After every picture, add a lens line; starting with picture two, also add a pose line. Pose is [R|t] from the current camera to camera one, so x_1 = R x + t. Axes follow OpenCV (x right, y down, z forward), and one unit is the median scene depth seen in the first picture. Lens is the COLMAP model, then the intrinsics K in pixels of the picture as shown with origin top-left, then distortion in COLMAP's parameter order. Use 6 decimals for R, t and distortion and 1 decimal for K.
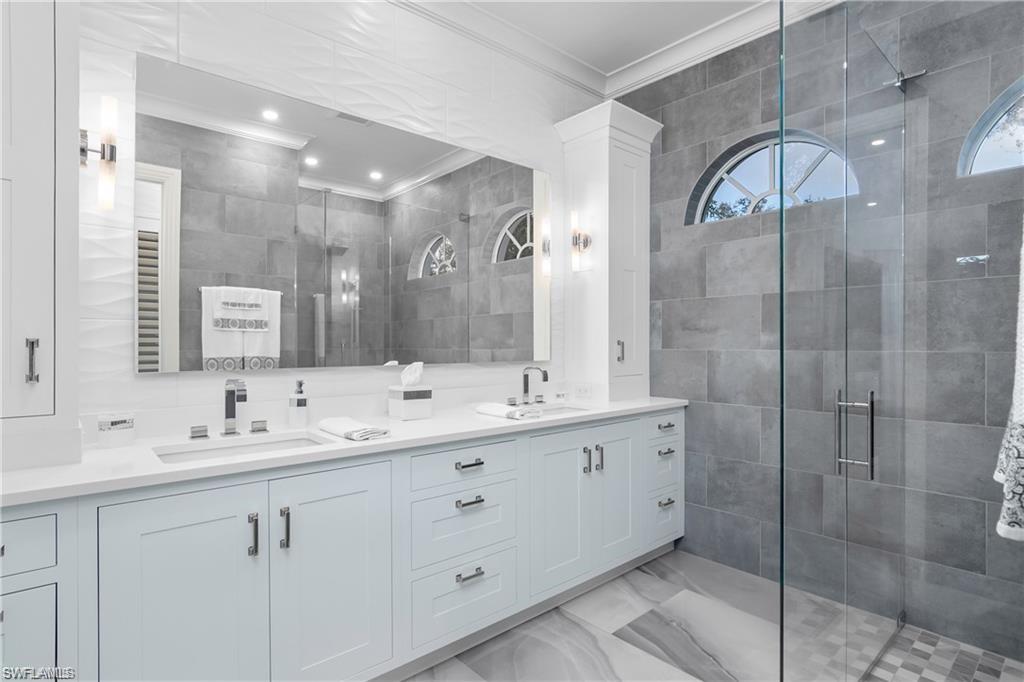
lens RADIAL K [[512.6, 0, 503.8], [0, 512.6, 340.9], [0, 0, 1]] dist [-0.014664, 0.003940]
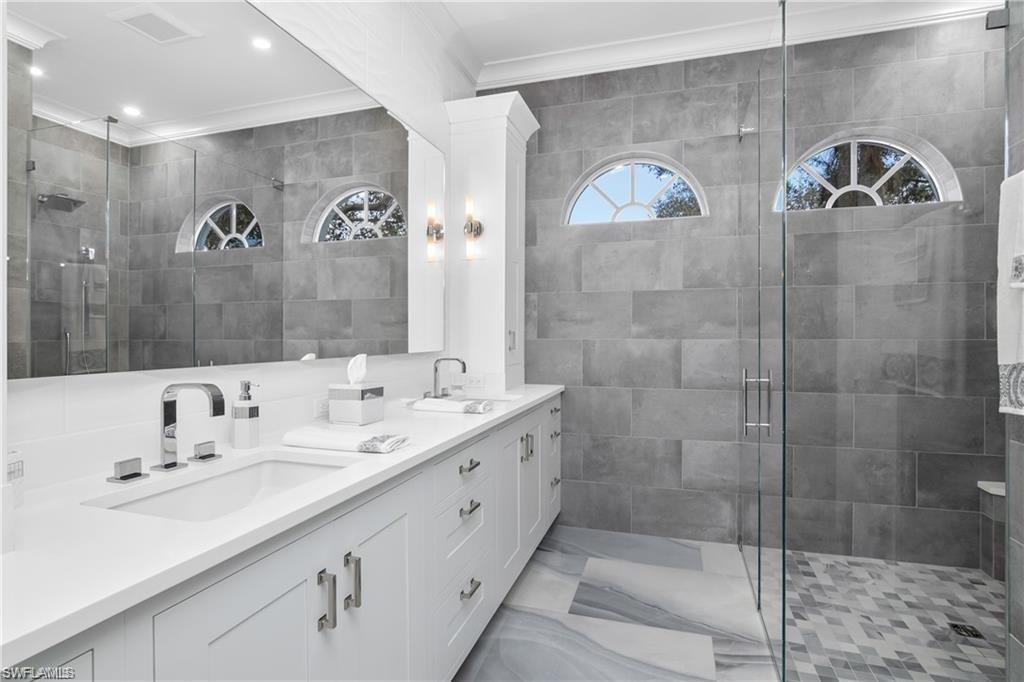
lens RADIAL K [[512.6, 0, 509.0], [0, 512.6, 339.1], [0, 0, 1]] dist [-0.014664, 0.003940]
pose [[0.859694, -0.002487, 0.510804, -0.301353], [-0.004455, 0.999914, 0.012366, 0.004242], [-0.510790, -0.012906, 0.859608, 0.127662]]
